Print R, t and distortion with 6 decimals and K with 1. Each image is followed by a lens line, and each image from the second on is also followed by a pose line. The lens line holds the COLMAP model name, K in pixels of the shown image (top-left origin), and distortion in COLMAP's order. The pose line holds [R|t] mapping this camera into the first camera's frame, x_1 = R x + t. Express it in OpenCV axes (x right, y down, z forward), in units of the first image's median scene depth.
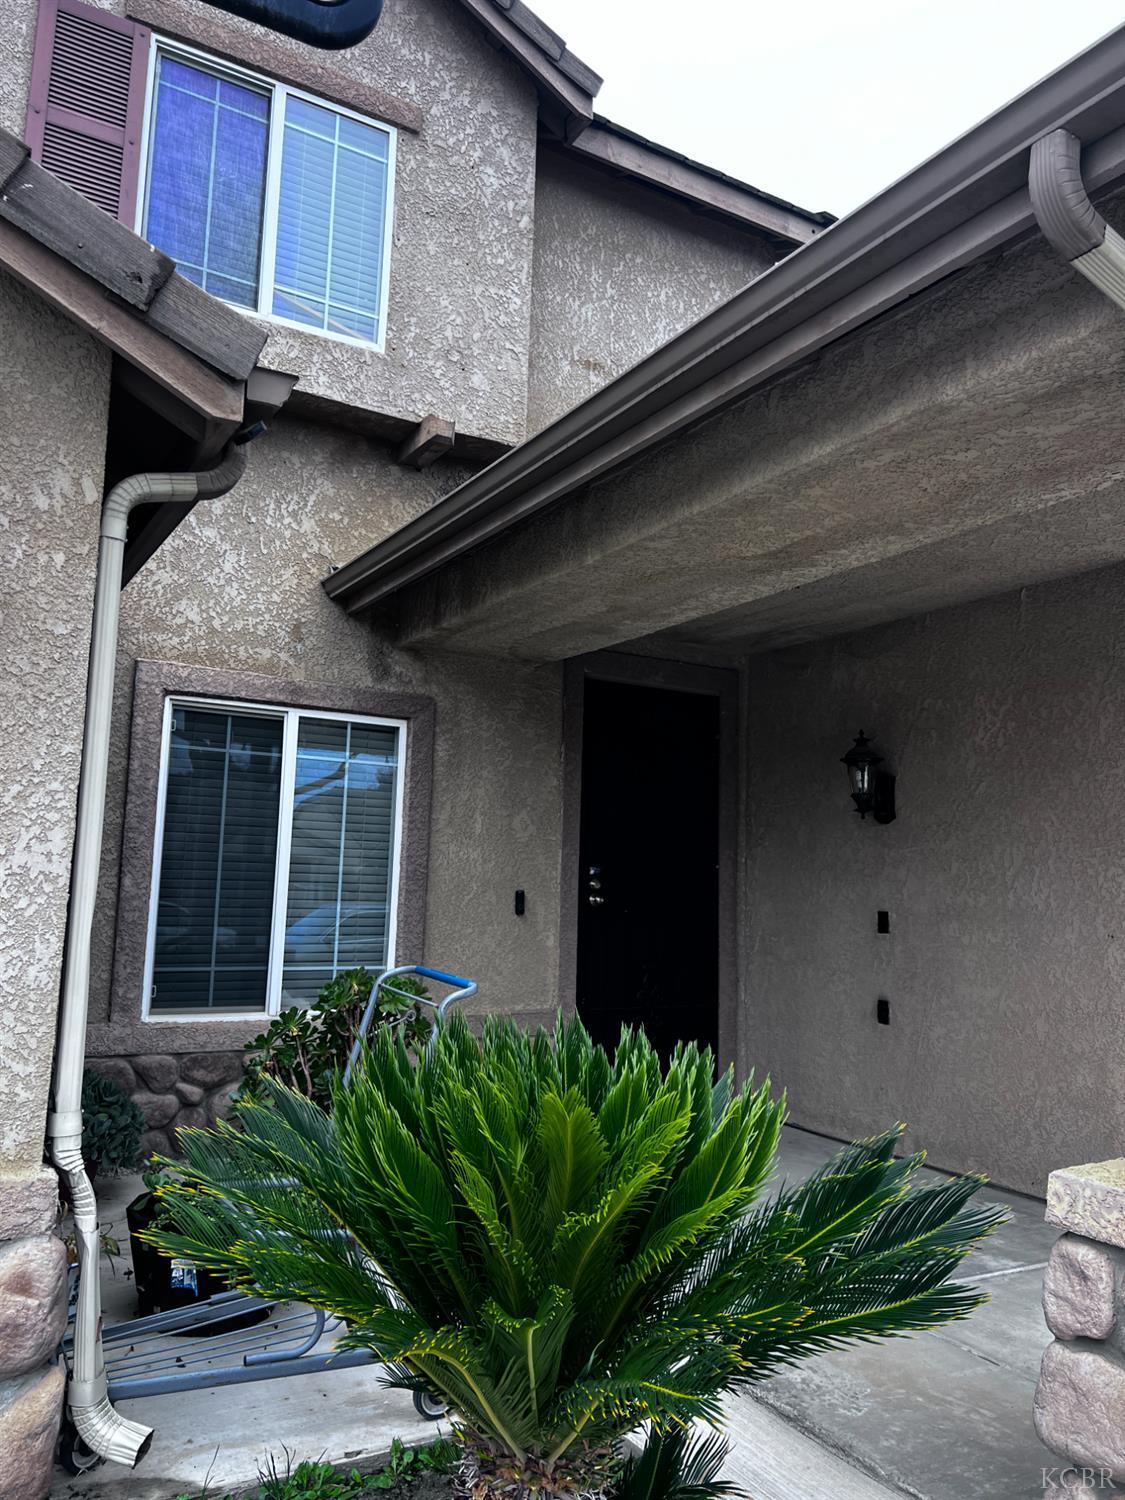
lens RADIAL K [[1119.0, 0, 561.8], [0, 1119.0, 746.0], [0, 0, 1]] dist [0.028892, -0.013805]
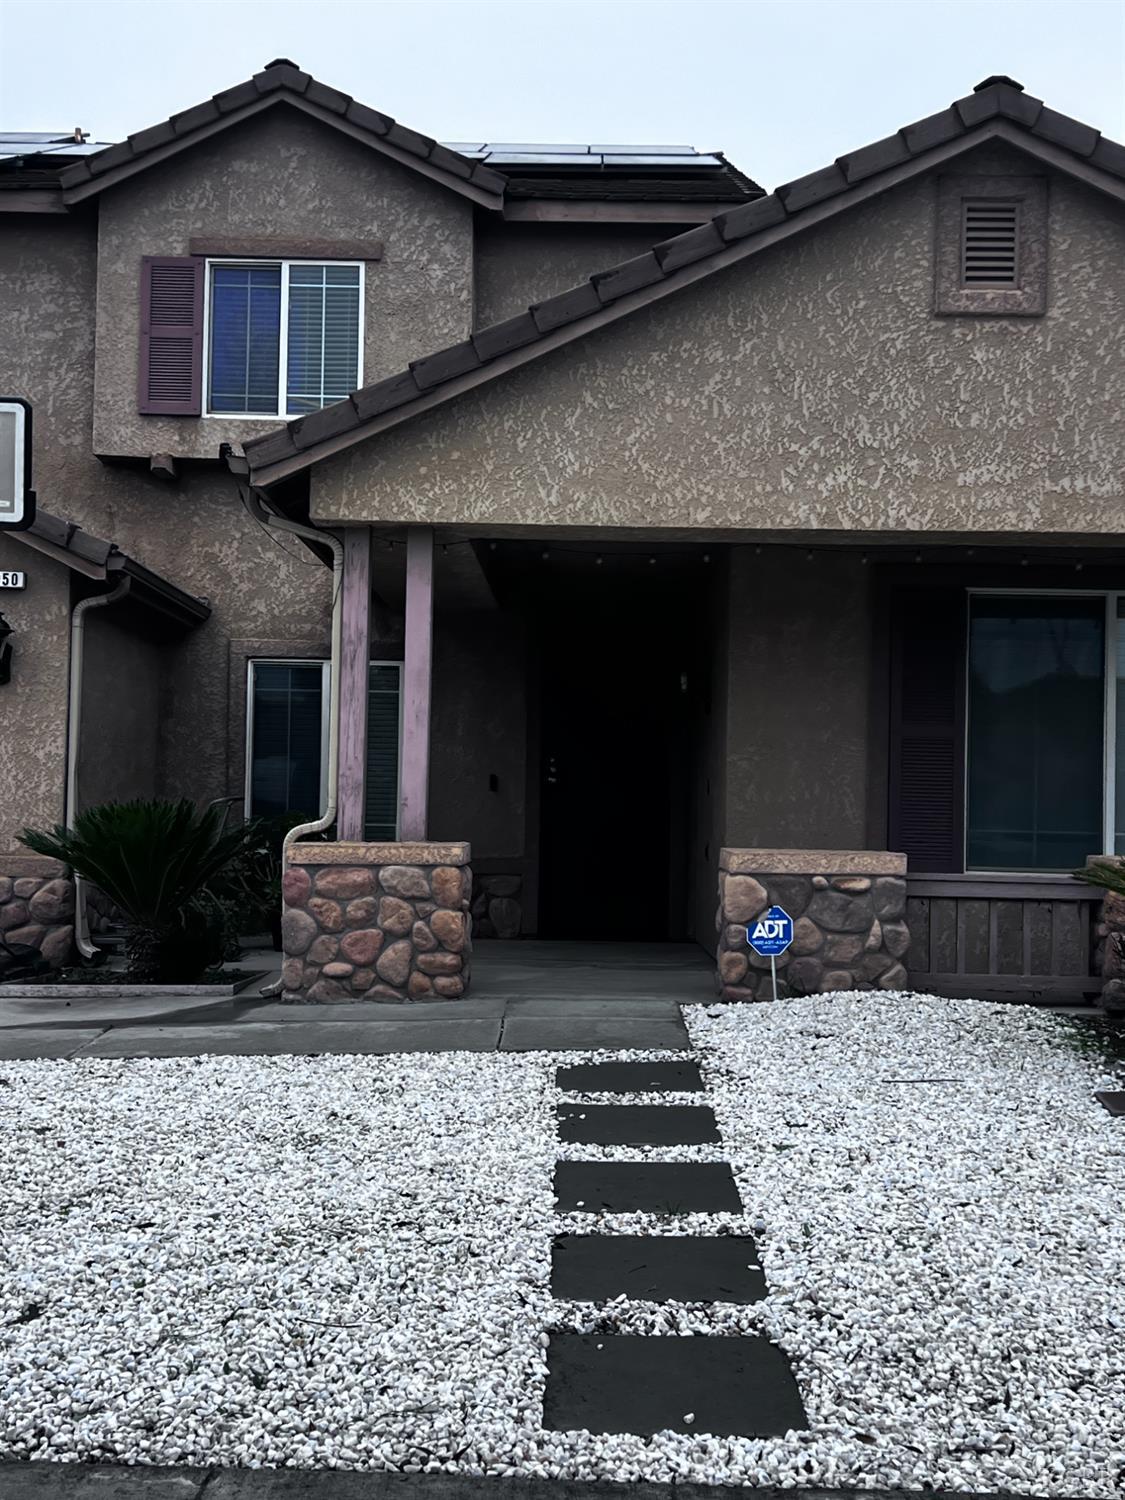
lens RADIAL K [[1870.9, 0, 563.7], [0, 1870.9, 751.0], [0, 0, 1]] dist [0.083270, 0.000000]
pose [[0.854144, -0.035471, -0.518825, 1.406842], [0.073815, 0.995839, 0.053439, -0.022947], [0.514771, -0.083942, 0.853209, -1.080259]]
